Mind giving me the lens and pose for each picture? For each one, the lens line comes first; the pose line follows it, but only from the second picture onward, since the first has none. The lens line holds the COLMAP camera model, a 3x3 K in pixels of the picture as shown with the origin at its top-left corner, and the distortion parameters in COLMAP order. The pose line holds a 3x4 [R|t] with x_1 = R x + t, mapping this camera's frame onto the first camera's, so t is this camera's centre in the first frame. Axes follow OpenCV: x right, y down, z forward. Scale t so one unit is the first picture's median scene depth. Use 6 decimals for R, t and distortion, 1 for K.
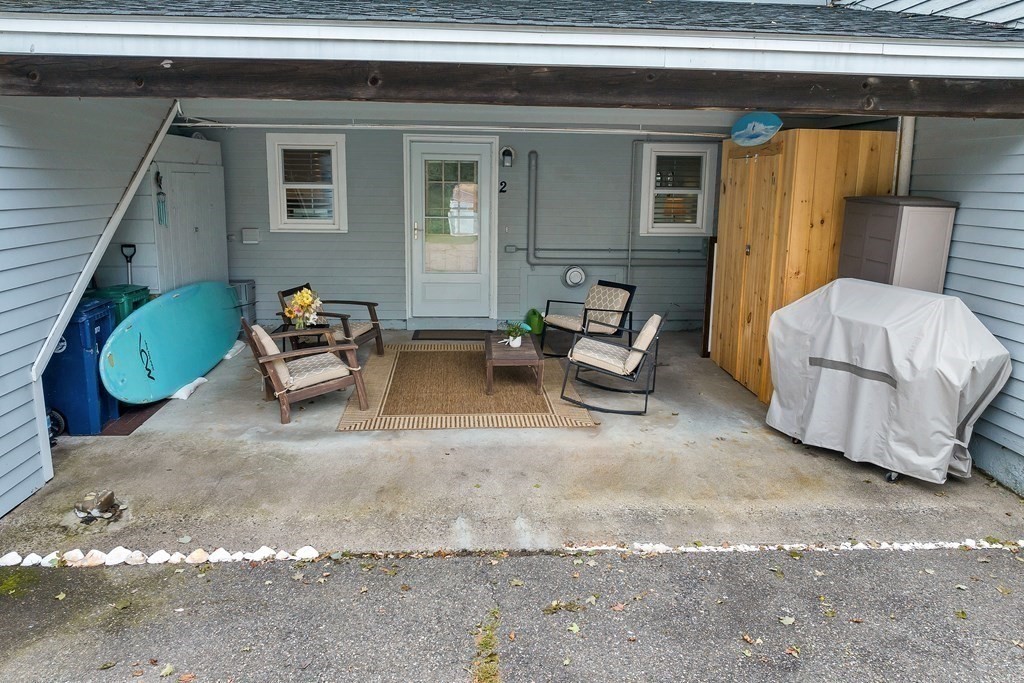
lens RADIAL K [[721.0, 0, 509.8], [0, 721.0, 330.8], [0, 0, 1]] dist [-0.048065, -0.000966]
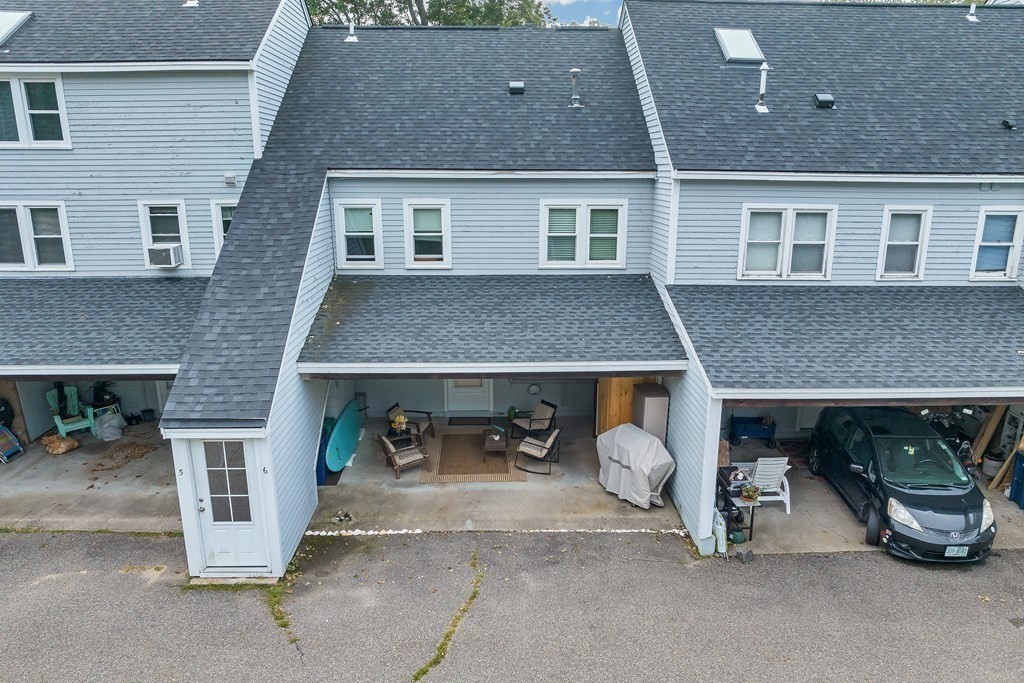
lens RADIAL K [[721.0, 0, 512.2], [0, 721.0, 350.7], [0, 0, 1]] dist [-0.048065, -0.000966]
pose [[0.999417, -0.003054, -0.034002, 0.180574], [0.004452, 0.999144, 0.041125, -0.468077], [0.033847, -0.041253, 0.998575, -1.619032]]
